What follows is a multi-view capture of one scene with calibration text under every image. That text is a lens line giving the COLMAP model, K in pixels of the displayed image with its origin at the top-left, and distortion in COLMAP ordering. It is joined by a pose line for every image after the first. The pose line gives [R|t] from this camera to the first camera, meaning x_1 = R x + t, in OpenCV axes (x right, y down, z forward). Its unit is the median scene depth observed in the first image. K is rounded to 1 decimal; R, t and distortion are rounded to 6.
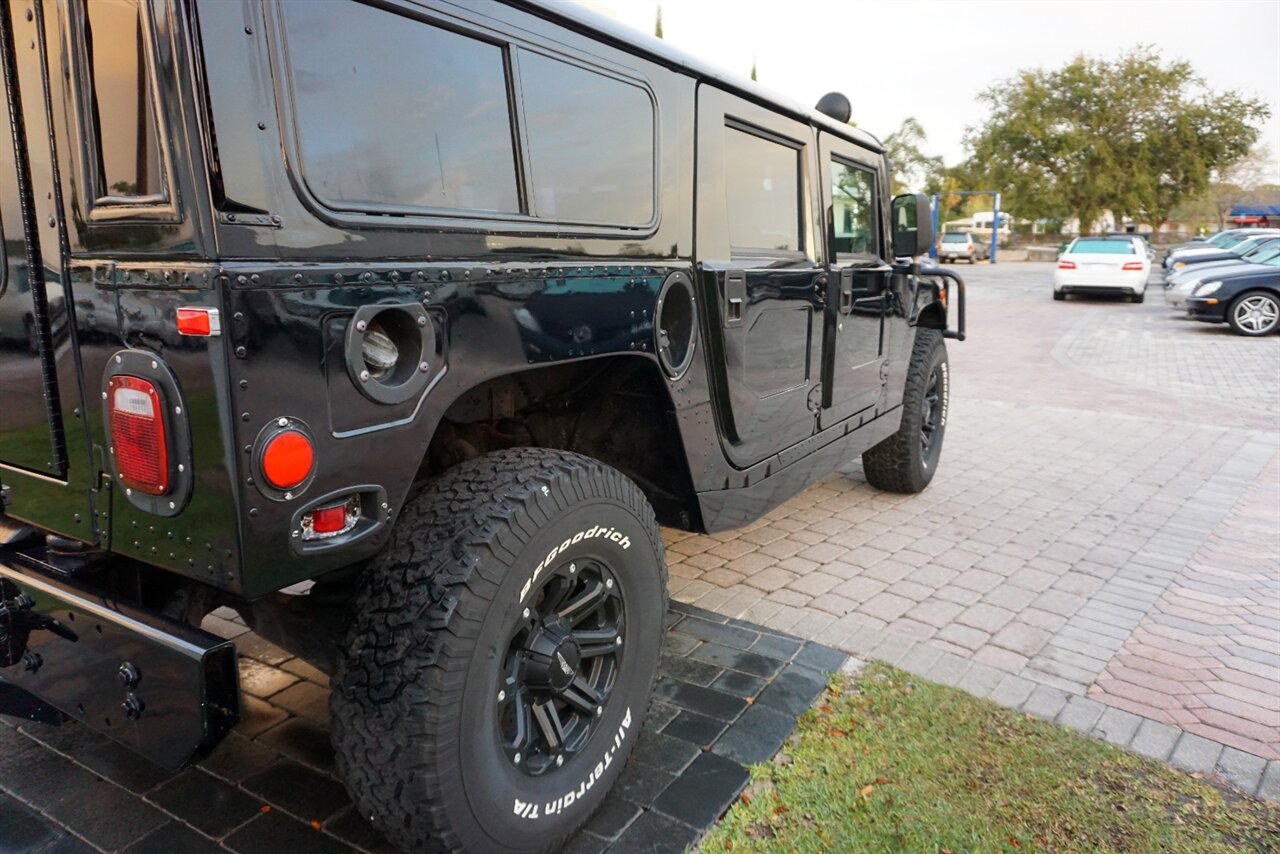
lens RADIAL K [[848.1, 0, 636.9], [0, 848.1, 434.9], [0, 0, 1]] dist [-0.057538, 0.041093]
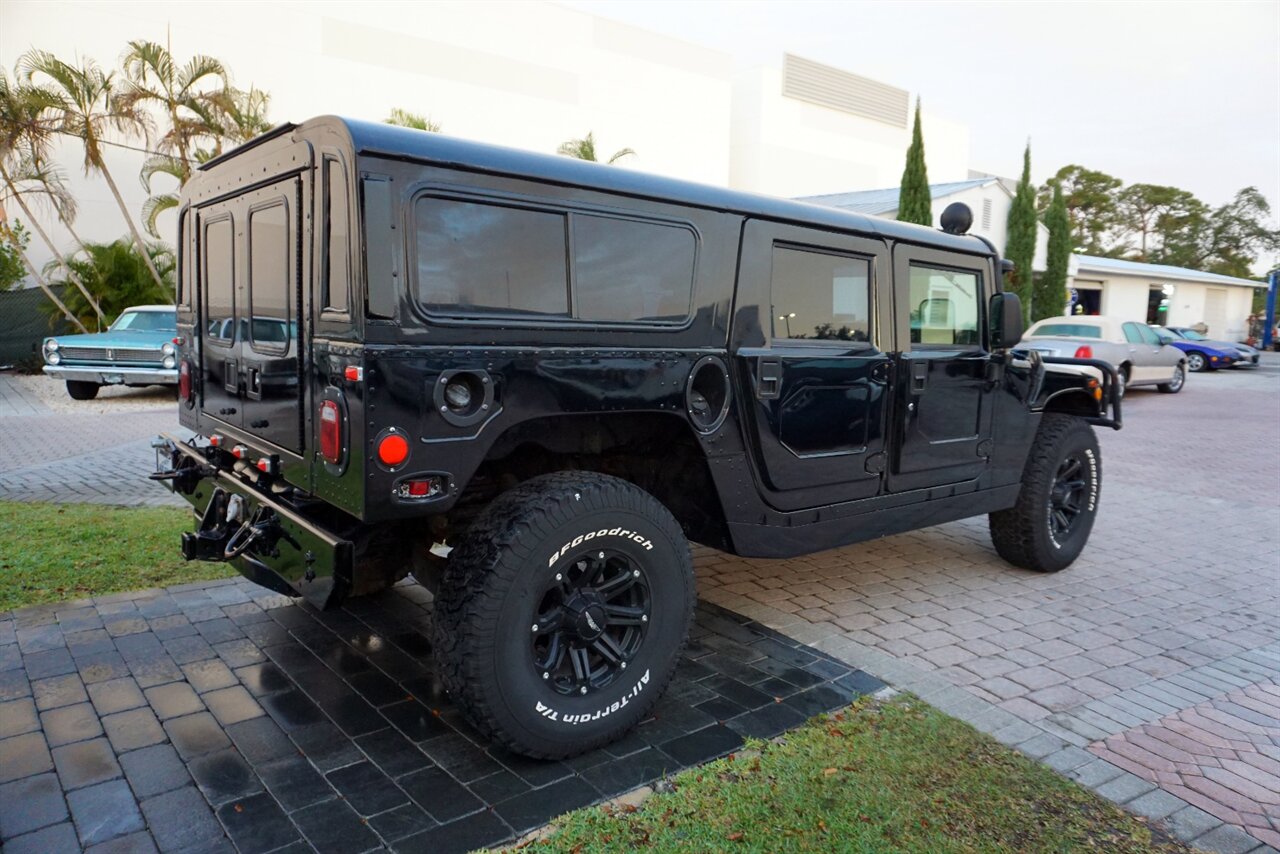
lens RADIAL K [[848.1, 0, 636.9], [0, 848.1, 434.9], [0, 0, 1]] dist [-0.057538, 0.041093]
pose [[0.944057, 0.066692, -0.322968, 0.330994], [-0.093128, 0.993391, -0.067089, 0.033872], [0.316360, 0.093413, 0.944029, -0.282468]]
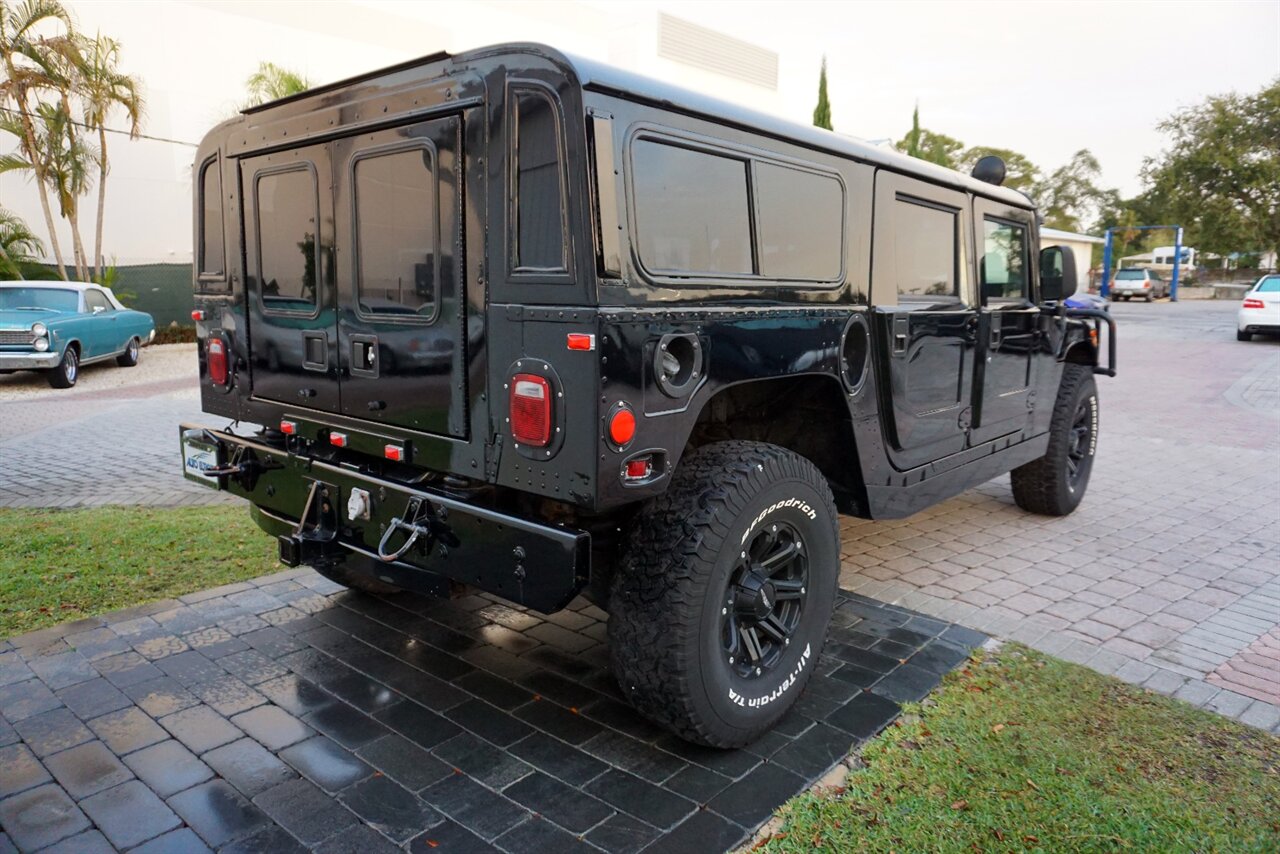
lens RADIAL K [[848.1, 0, 636.9], [0, 848.1, 434.9], [0, 0, 1]] dist [-0.057538, 0.041093]
pose [[0.984614, 0.031633, -0.171854, -0.048924], [-0.038511, 0.998579, -0.036834, 0.049938], [0.170445, 0.042885, 0.984434, -0.298043]]
